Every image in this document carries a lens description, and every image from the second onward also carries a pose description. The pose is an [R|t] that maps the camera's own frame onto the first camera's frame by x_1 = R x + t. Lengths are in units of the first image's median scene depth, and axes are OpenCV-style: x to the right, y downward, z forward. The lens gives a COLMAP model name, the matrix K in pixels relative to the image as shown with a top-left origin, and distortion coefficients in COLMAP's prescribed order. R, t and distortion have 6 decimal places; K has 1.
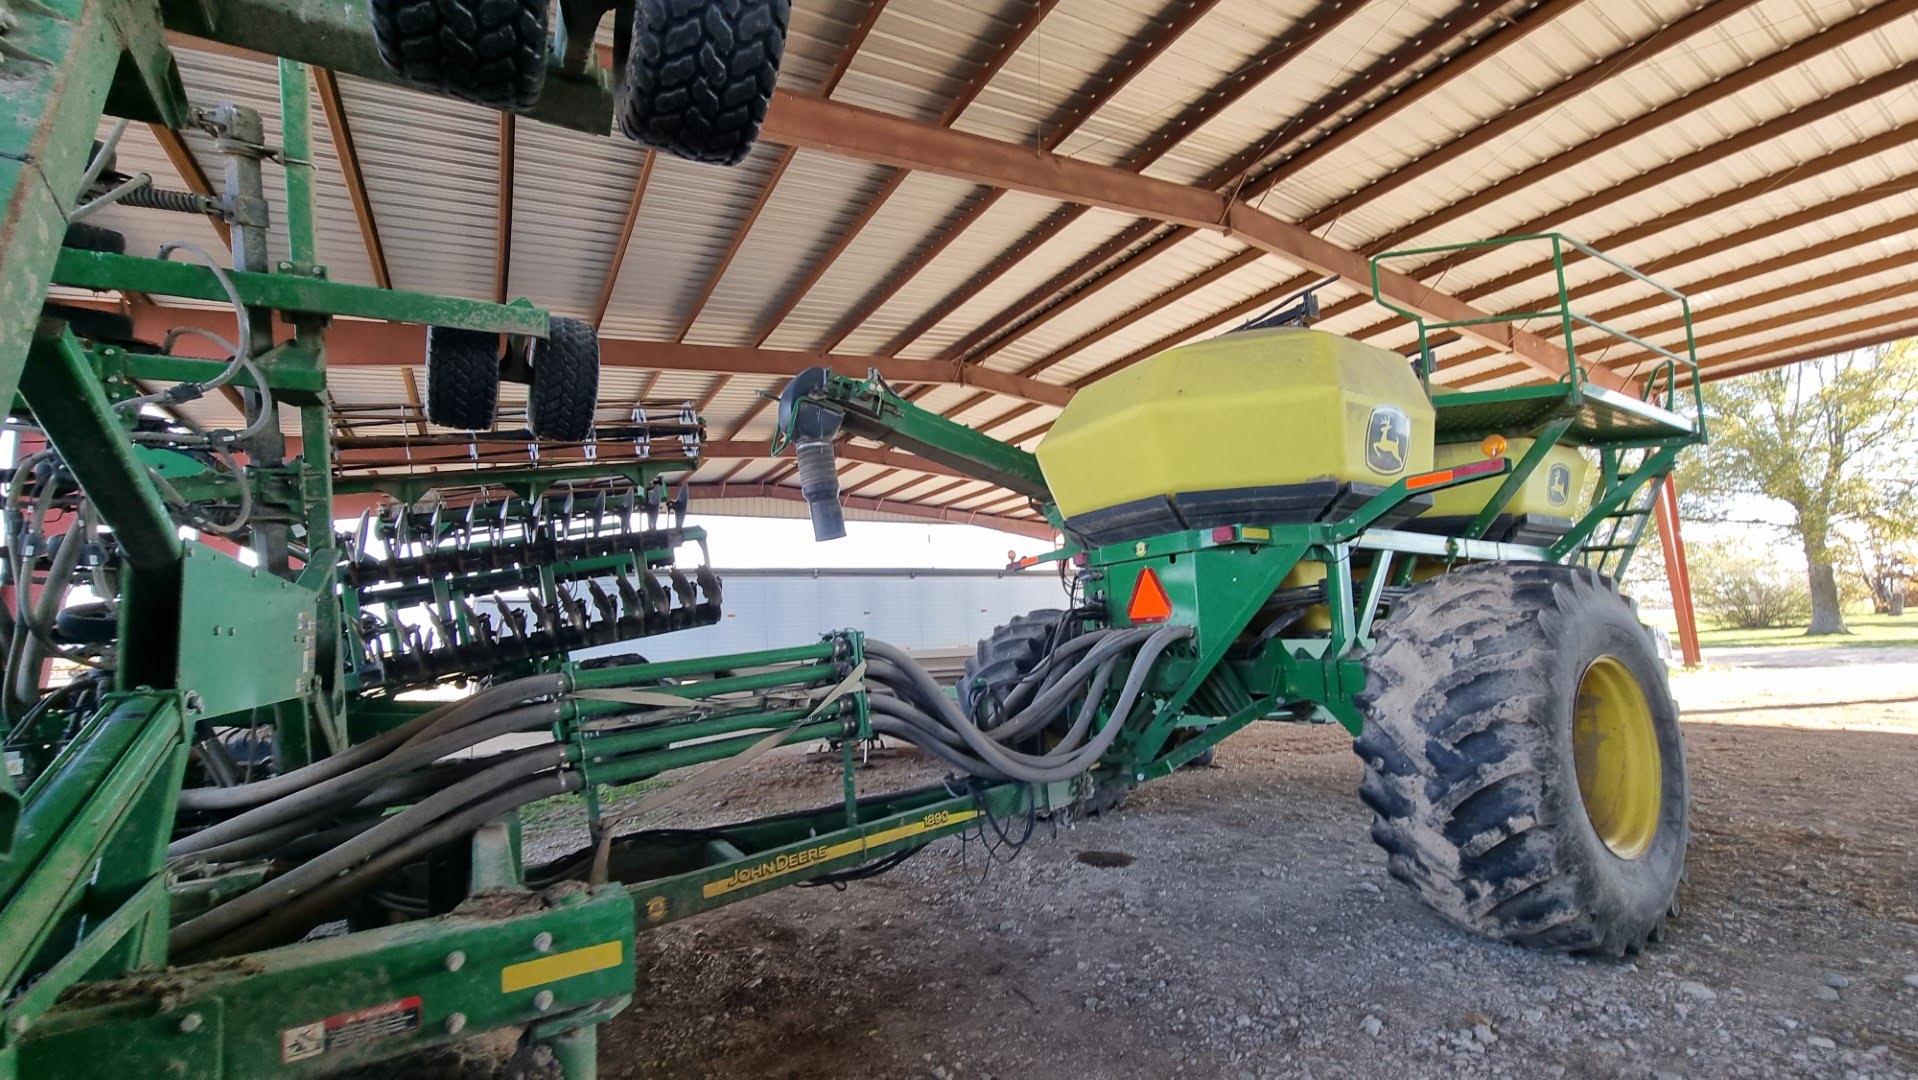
lens RADIAL K [[795.9, 0, 927.4], [0, 795.9, 535.9], [0, 0, 1]] dist [-0.011436, -0.006528]
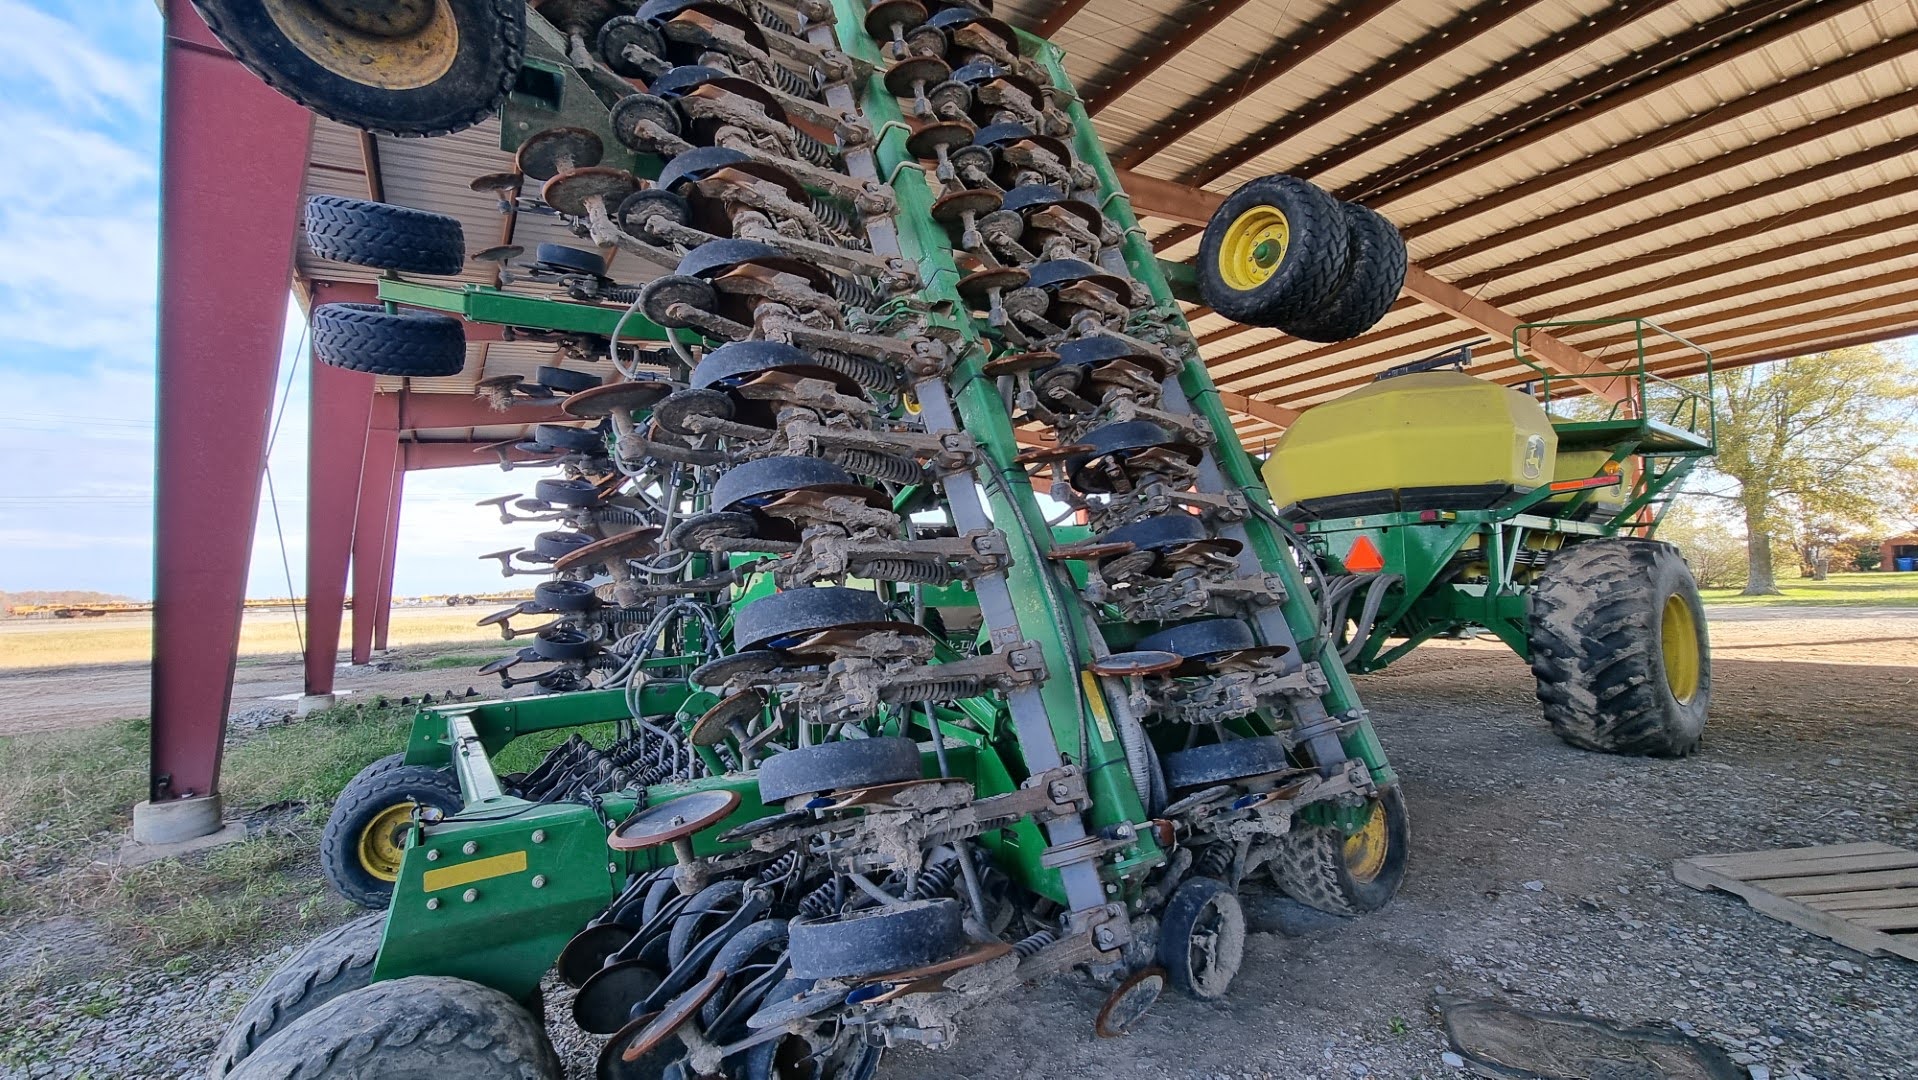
lens RADIAL K [[795.9, 0, 927.4], [0, 795.9, 535.9], [0, 0, 1]] dist [-0.011436, -0.006528]
pose [[0.998917, 0.016845, 0.043375, -0.673986], [-0.019532, 0.997868, 0.062277, -0.039169], [-0.042234, -0.063056, 0.997116, -0.507803]]
